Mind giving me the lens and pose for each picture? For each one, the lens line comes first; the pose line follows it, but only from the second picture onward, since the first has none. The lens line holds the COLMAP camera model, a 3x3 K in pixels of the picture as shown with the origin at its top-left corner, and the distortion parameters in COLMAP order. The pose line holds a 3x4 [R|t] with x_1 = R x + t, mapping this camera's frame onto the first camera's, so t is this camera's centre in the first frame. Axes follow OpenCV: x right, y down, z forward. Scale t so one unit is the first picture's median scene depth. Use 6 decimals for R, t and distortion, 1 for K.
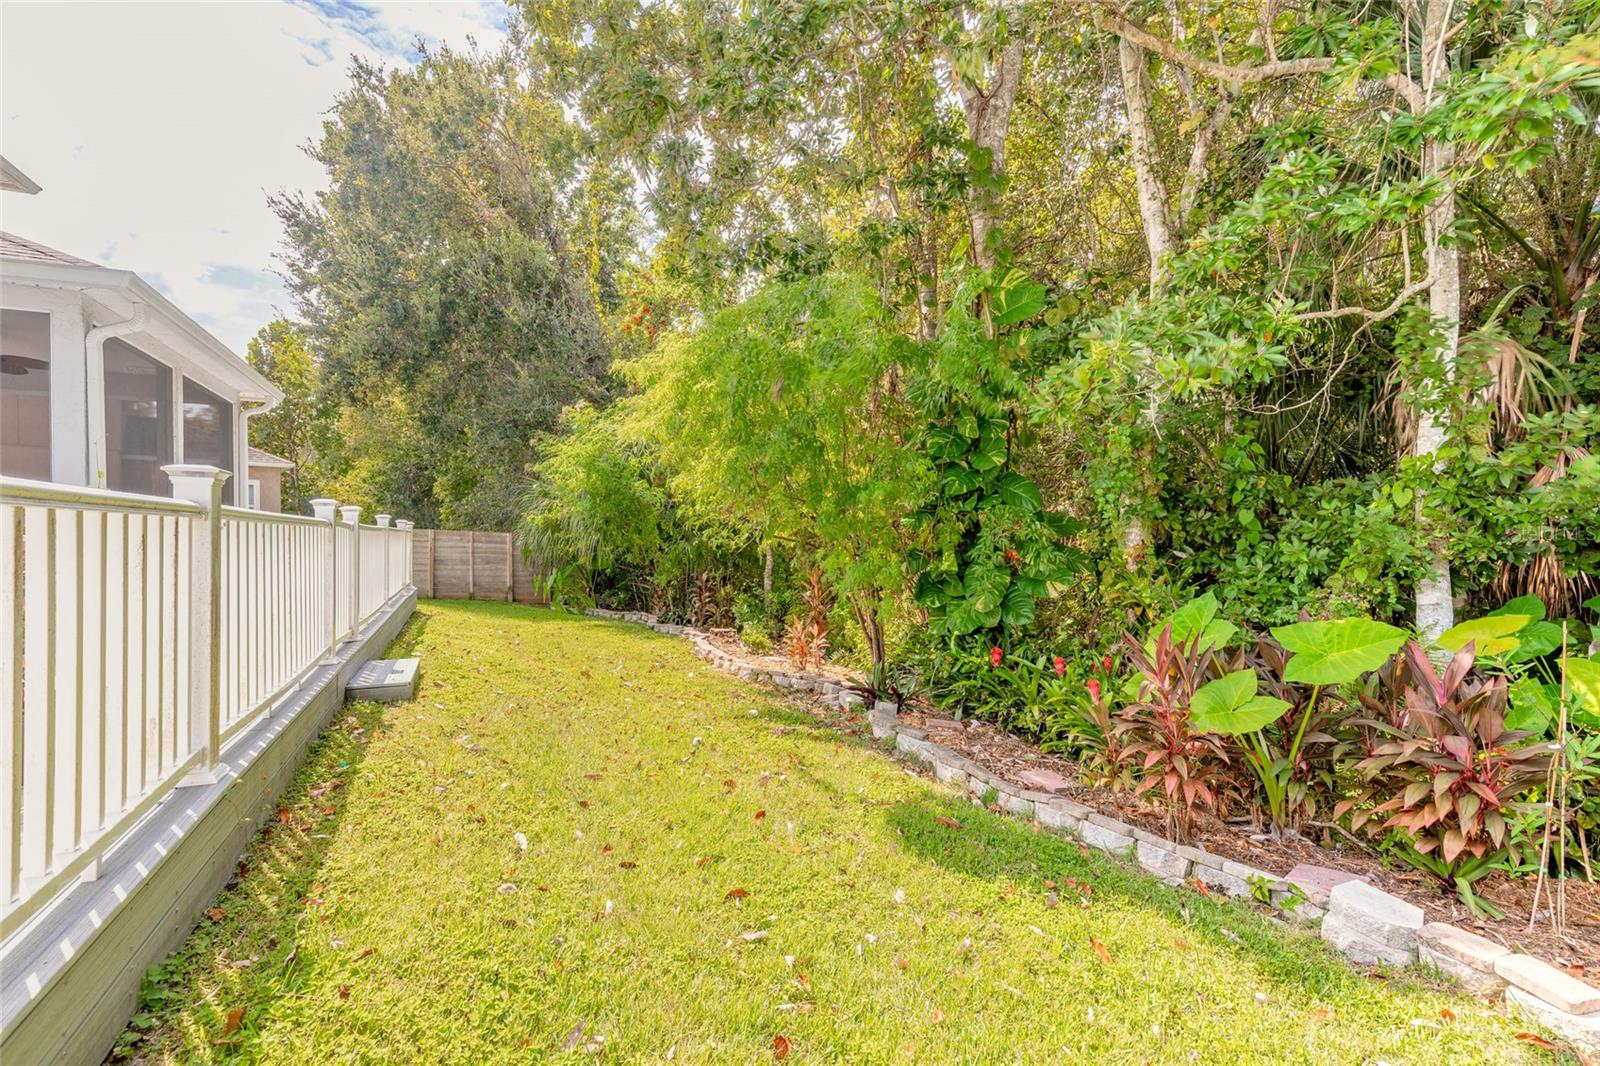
lens RADIAL K [[708.6, 0, 800.2], [0, 708.6, 538.0], [0, 0, 1]] dist [0.002366, -0.000152]
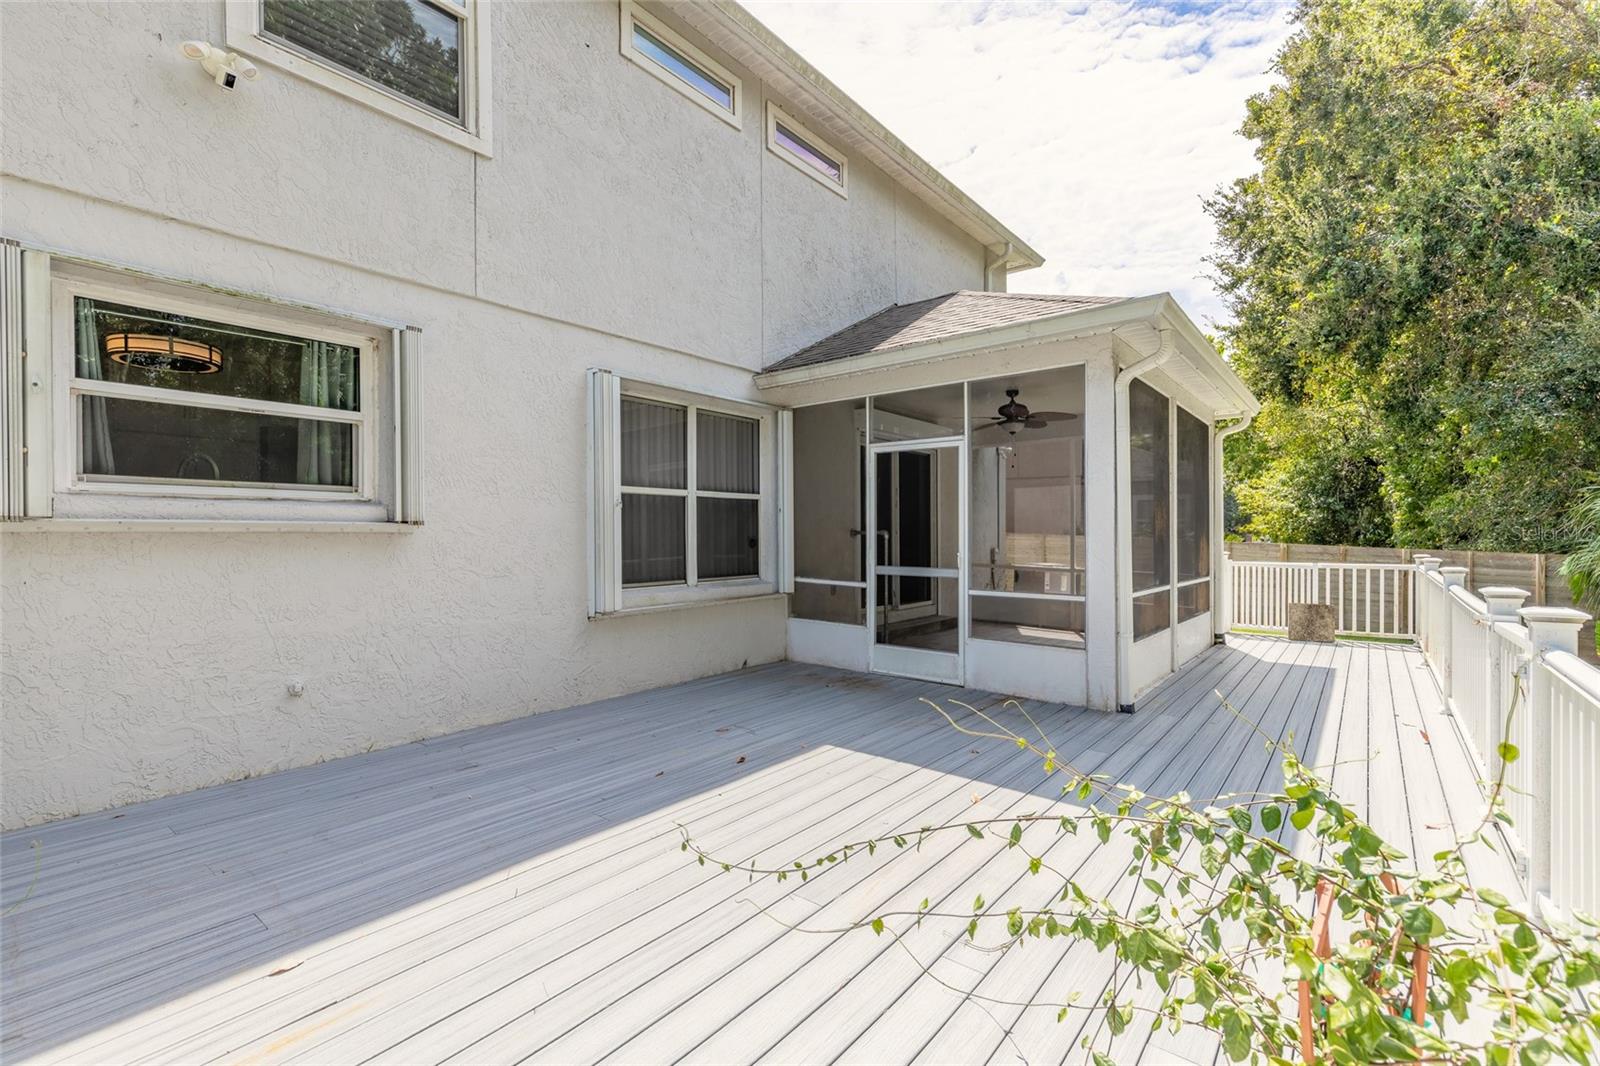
lens RADIAL K [[719.6, 0, 795.6], [0, 719.6, 537.5], [0, 0, 1]] dist [-0.001978, -0.000582]
pose [[0.438786, 0.005092, -0.898577, -0.112906], [-0.000872, 0.999986, 0.005240, -0.027739], [0.898591, -0.001516, 0.438784, 0.070468]]
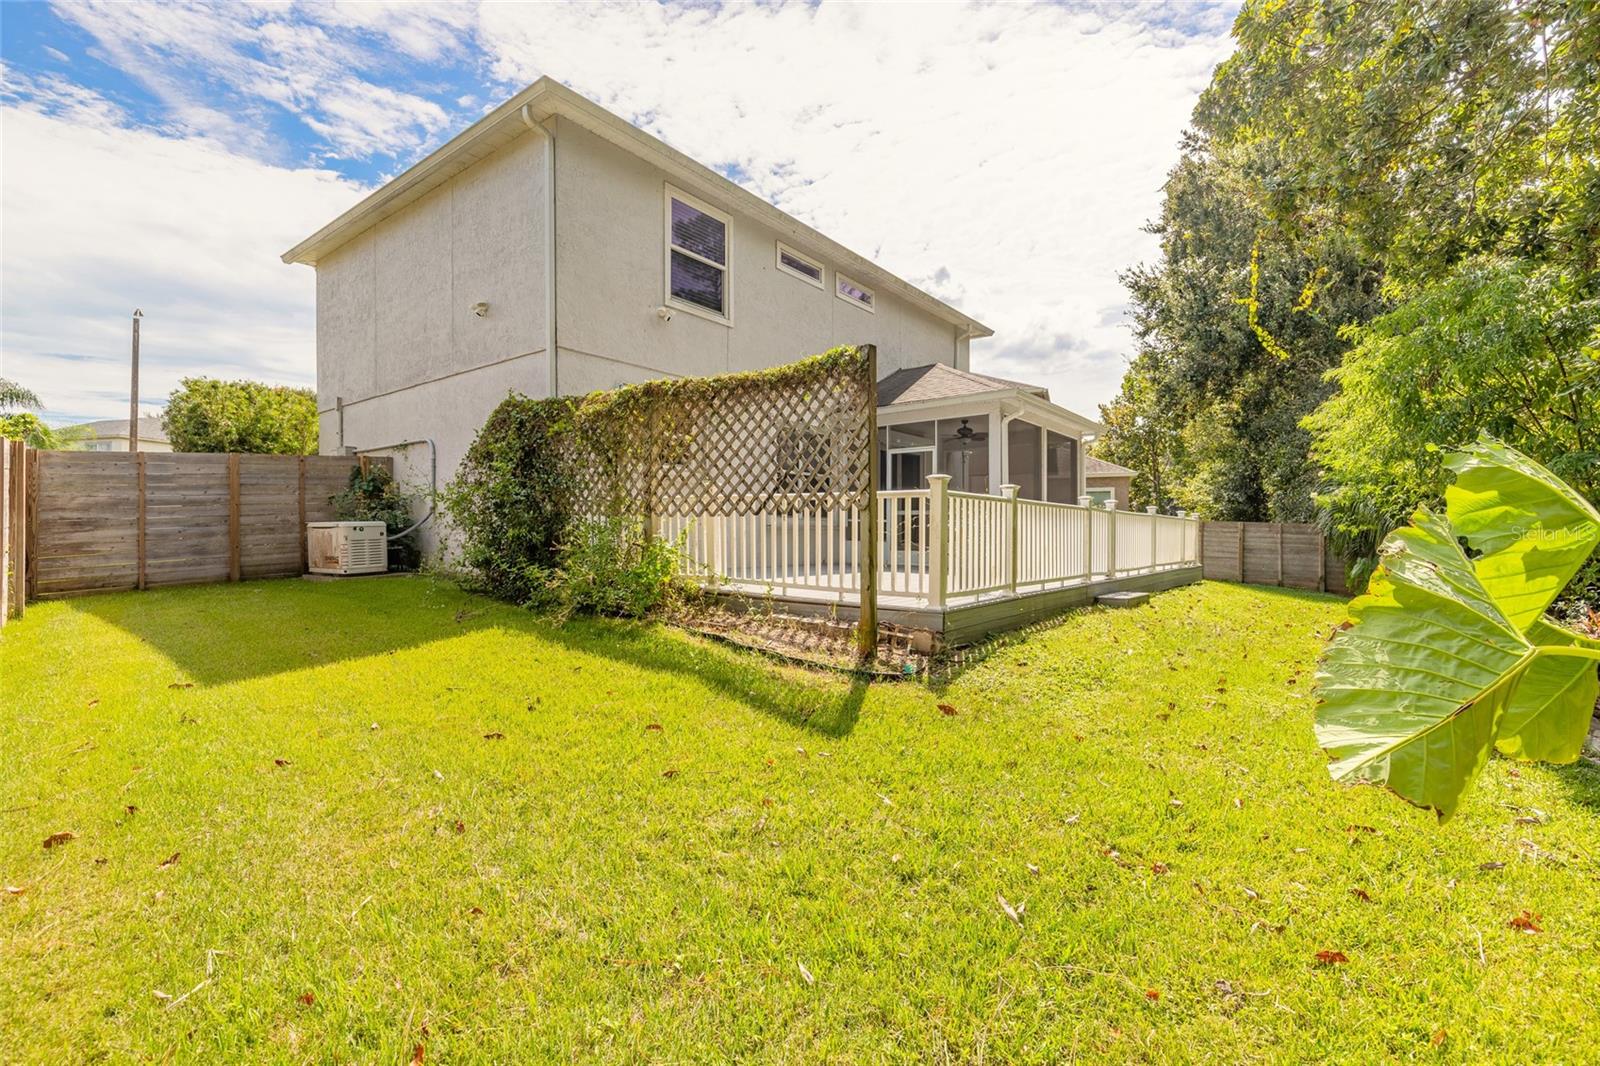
lens RADIAL K [[708.6, 0, 800.2], [0, 708.6, 538.0], [0, 0, 1]] dist [0.002366, -0.000152]
pose [[0.449203, 0.006212, -0.893408, 0.179558], [-0.006106, 0.999974, 0.003883, 0.014675], [0.893409, 0.003711, 0.449229, -0.139505]]
